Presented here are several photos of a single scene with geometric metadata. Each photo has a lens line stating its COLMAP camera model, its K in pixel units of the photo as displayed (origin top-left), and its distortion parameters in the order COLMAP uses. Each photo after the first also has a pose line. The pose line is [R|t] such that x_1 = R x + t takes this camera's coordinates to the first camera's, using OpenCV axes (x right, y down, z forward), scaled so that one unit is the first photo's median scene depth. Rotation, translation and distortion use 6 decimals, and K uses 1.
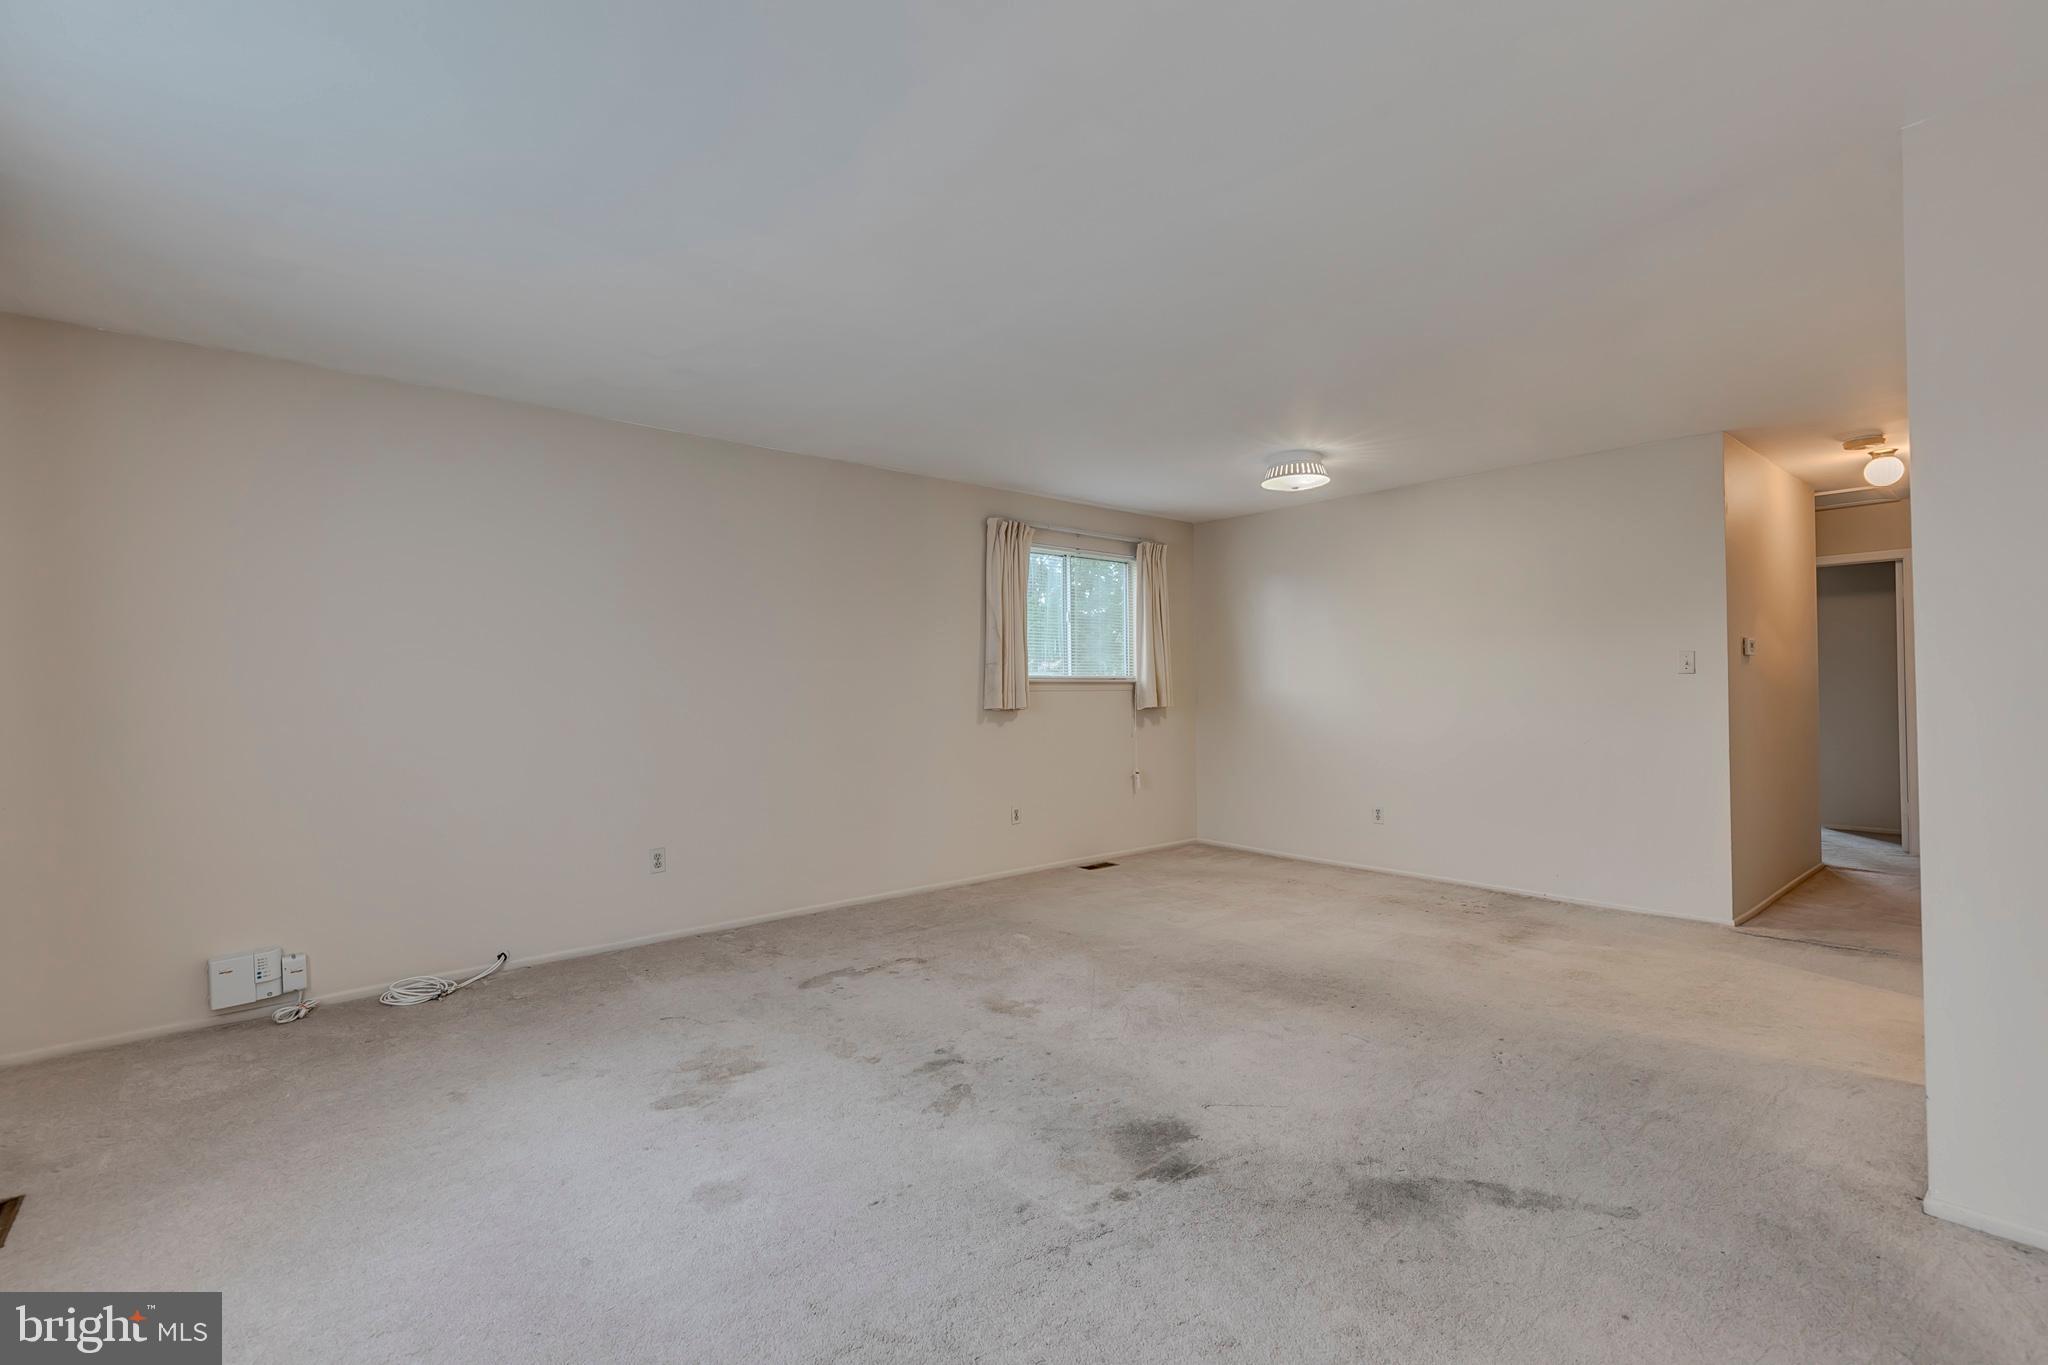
lens RADIAL K [[910.5, 0, 1032.0], [0, 910.5, 678.4], [0, 0, 1]] dist [0.002459, -0.000567]
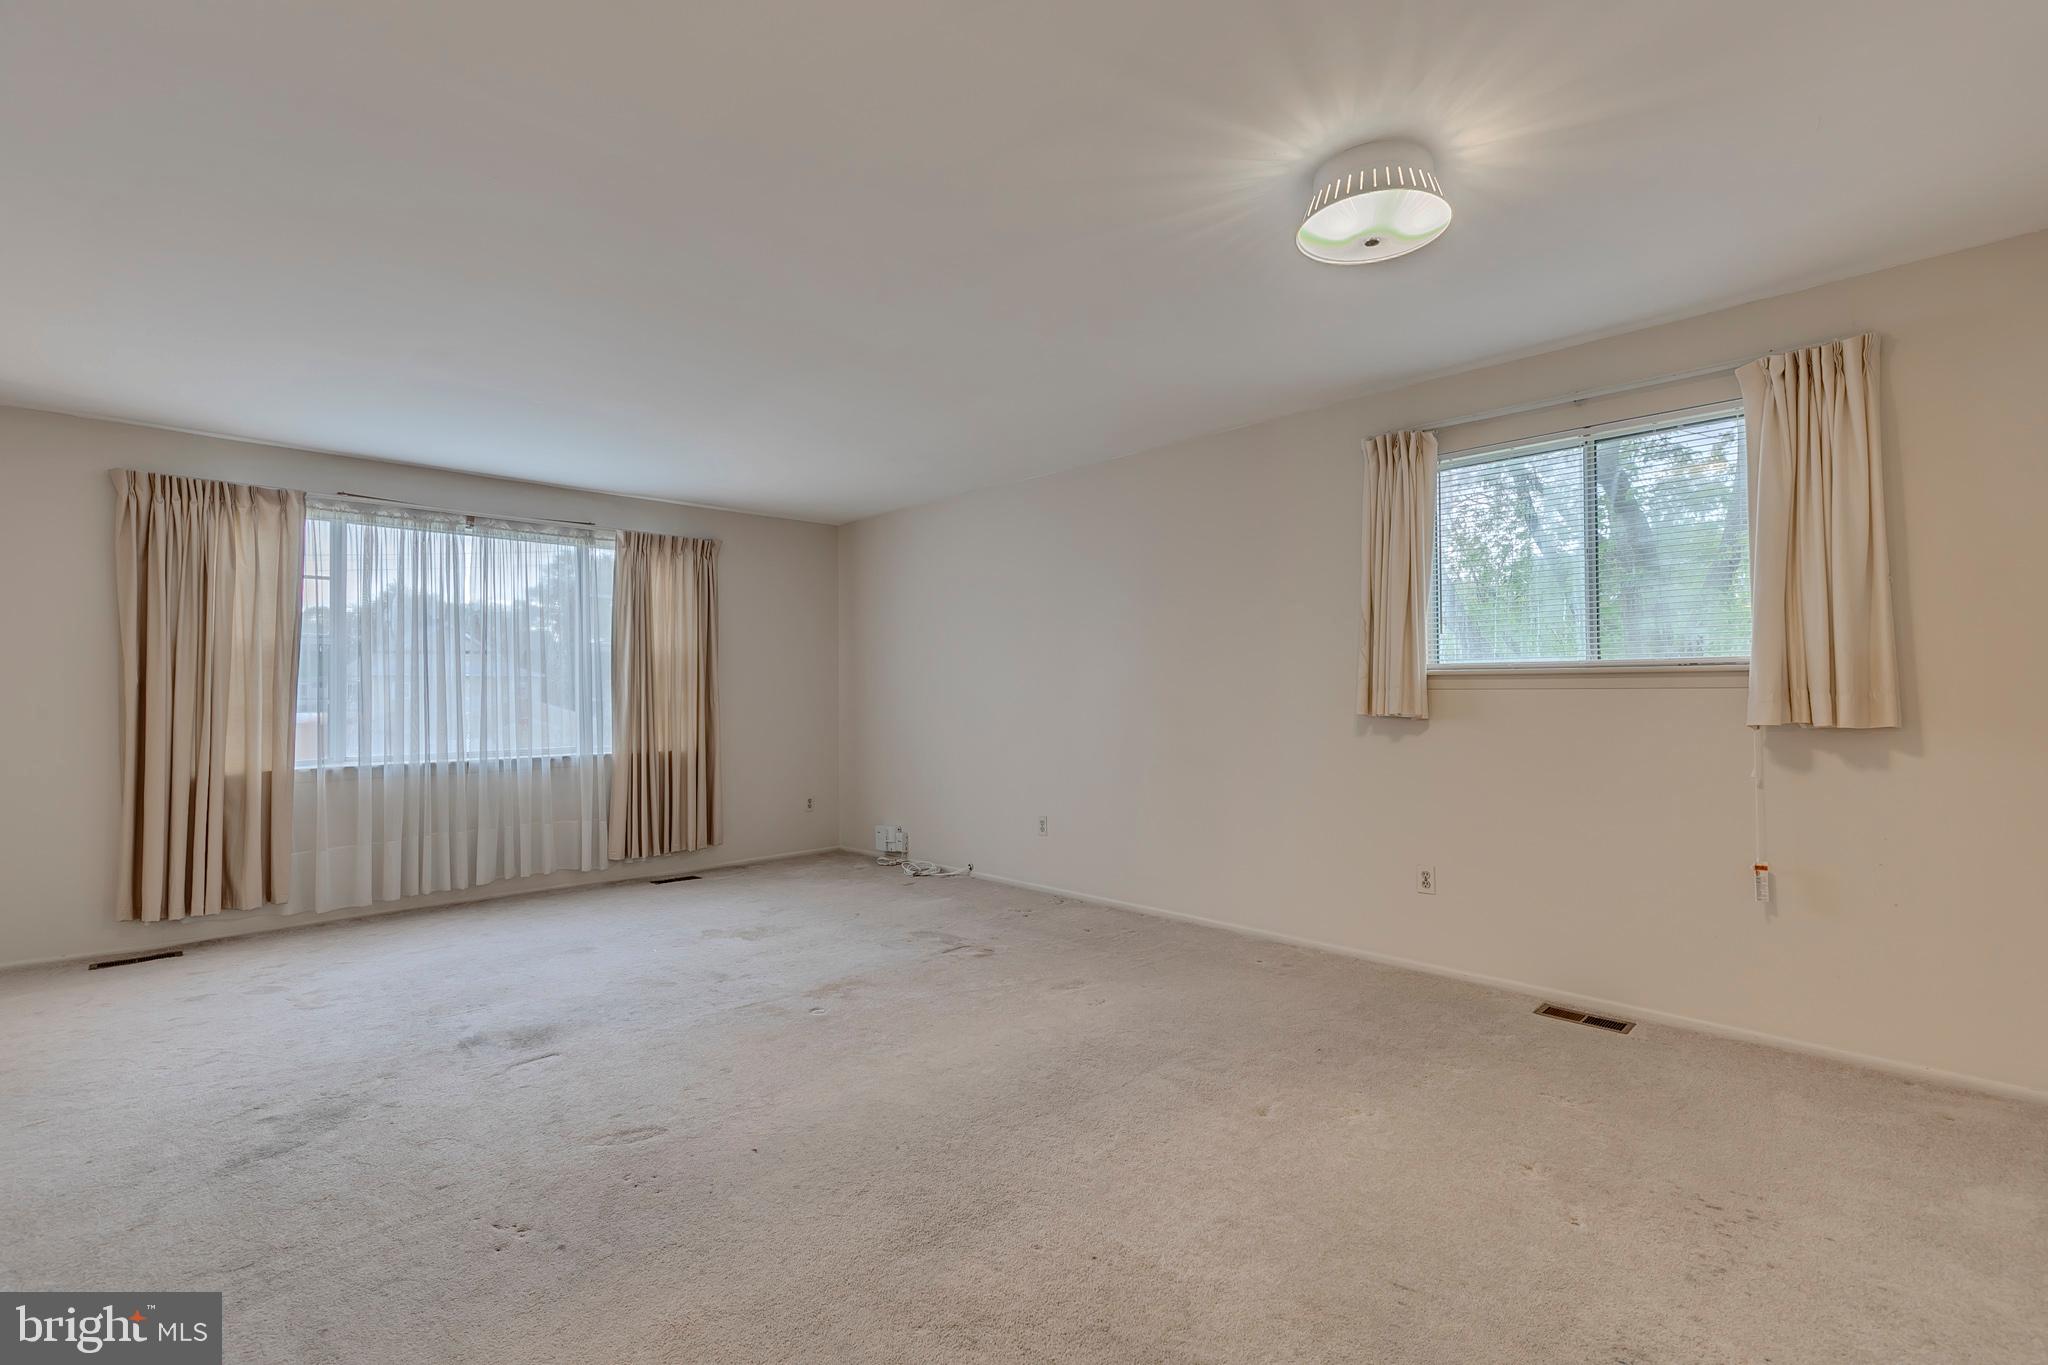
lens RADIAL K [[910.5, 0, 1032.0], [0, 910.5, 678.4], [0, 0, 1]] dist [0.002459, -0.000567]
pose [[0.072135, -0.005691, -0.997379, 0.620696], [0.018134, 0.999826, -0.004394, 0.003768], [0.997230, -0.017769, 0.072225, 0.680381]]
